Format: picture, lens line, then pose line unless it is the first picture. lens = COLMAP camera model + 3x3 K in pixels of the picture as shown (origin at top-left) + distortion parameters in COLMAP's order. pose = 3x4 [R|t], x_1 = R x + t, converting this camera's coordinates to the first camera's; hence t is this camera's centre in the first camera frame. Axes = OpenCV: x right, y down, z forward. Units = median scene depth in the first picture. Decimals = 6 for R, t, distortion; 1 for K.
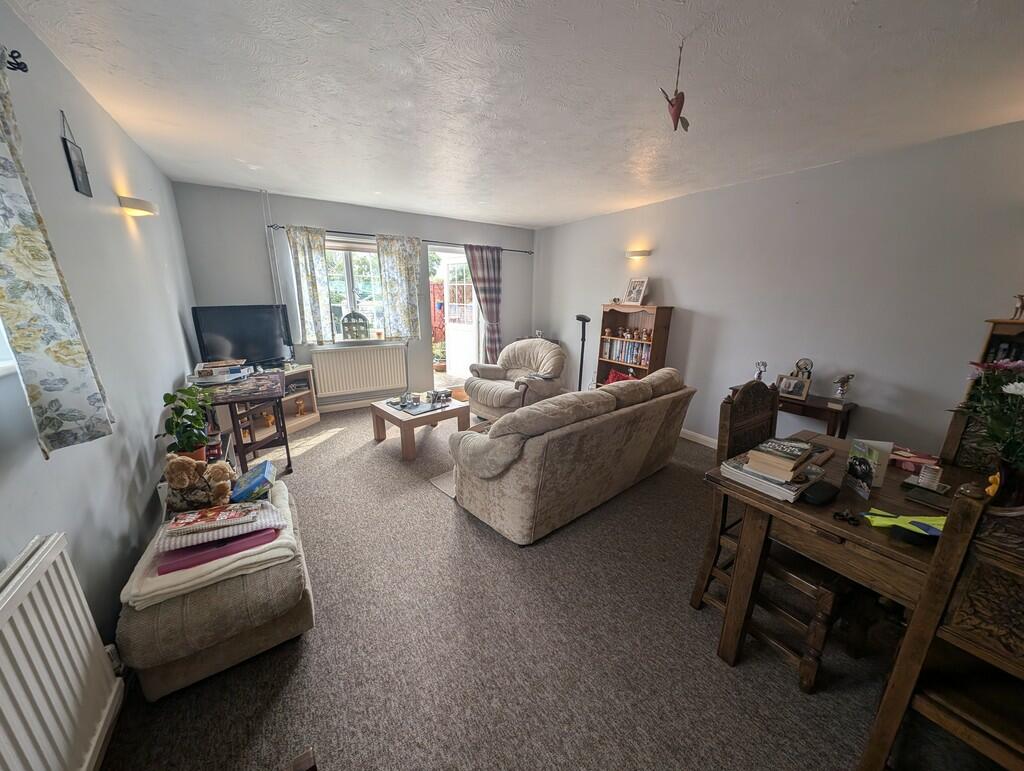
lens RADIAL K [[359.2, 0, 515.2], [0, 359.2, 387.1], [0, 0, 1]] dist [-0.001357, -0.000204]
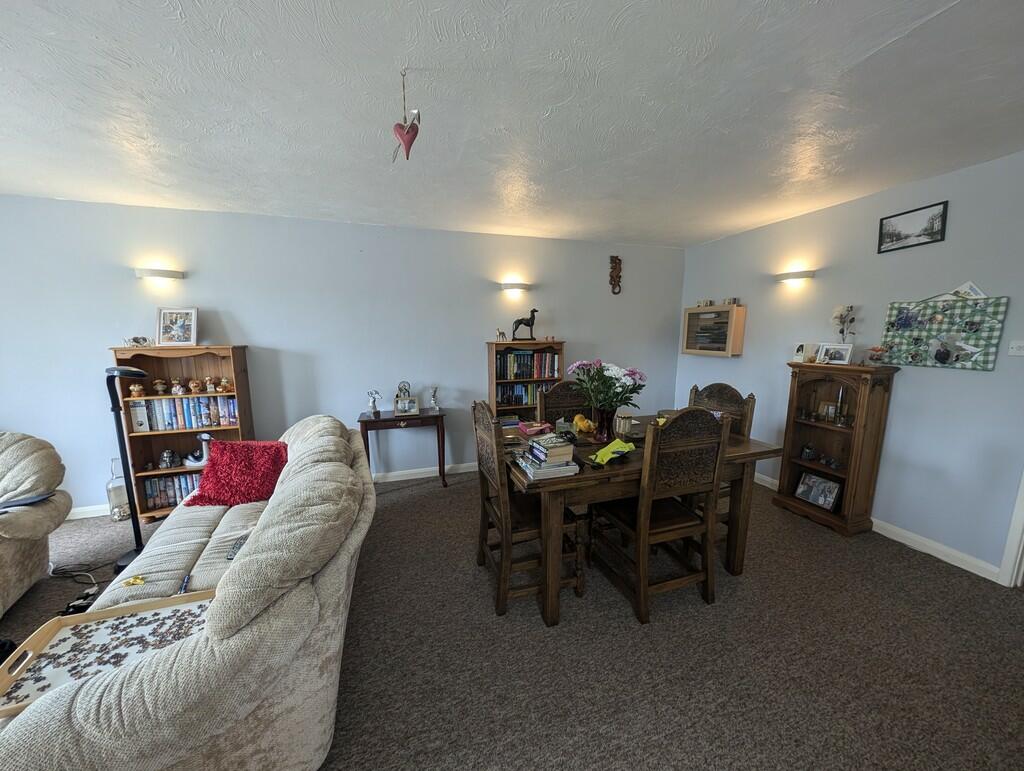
lens RADIAL K [[359.2, 0, 511.9], [0, 359.2, 386.9], [0, 0, 1]] dist [-0.001357, -0.000204]
pose [[0.273549, -0.160392, 0.948391, -0.168151], [0.246594, 0.964739, 0.092030, -0.057657], [-0.929711, 0.208693, 0.303455, 0.207168]]
